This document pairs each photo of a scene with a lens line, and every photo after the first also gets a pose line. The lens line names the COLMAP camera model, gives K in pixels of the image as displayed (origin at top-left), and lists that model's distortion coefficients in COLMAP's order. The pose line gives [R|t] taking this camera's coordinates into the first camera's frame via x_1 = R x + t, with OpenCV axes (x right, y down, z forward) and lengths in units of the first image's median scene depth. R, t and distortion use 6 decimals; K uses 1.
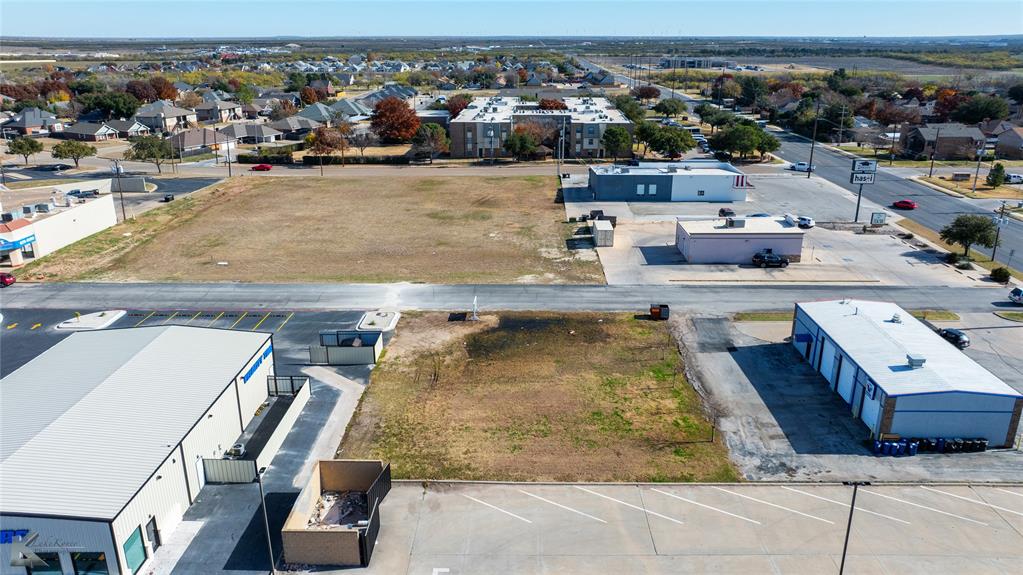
lens RADIAL K [[714.7, 0, 526.1], [0, 714.7, 285.8], [0, 0, 1]] dist [-0.011119, -0.001482]
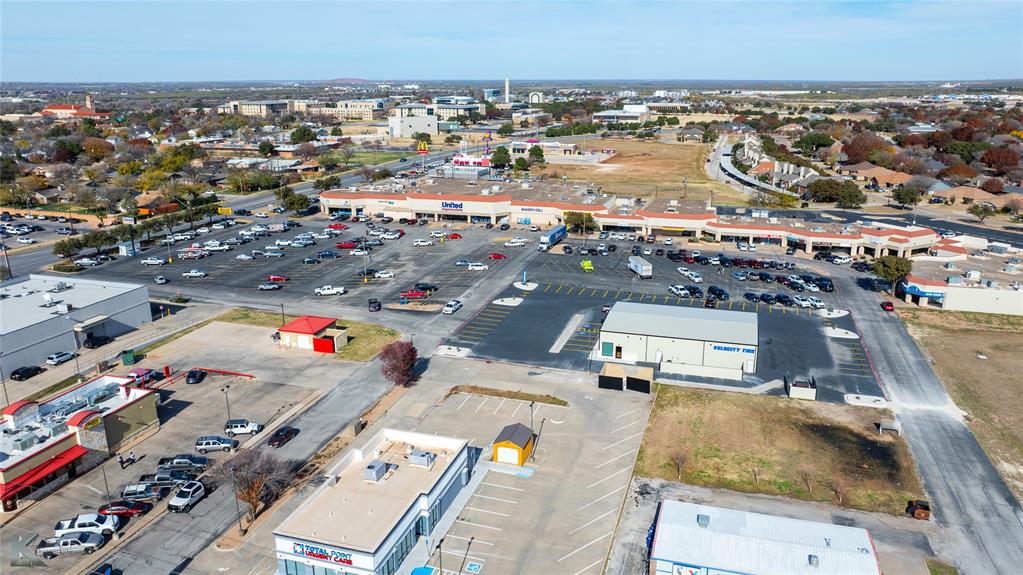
lens RADIAL K [[741.5, 0, 509.7], [0, 741.5, 316.0], [0, 0, 1]] dist [-0.013549, 0.003019]
pose [[-0.289232, 0.294796, -0.910736, 1.207977], [-0.310915, 0.870889, 0.380638, -0.411086], [0.905360, 0.393254, -0.160233, 0.545927]]
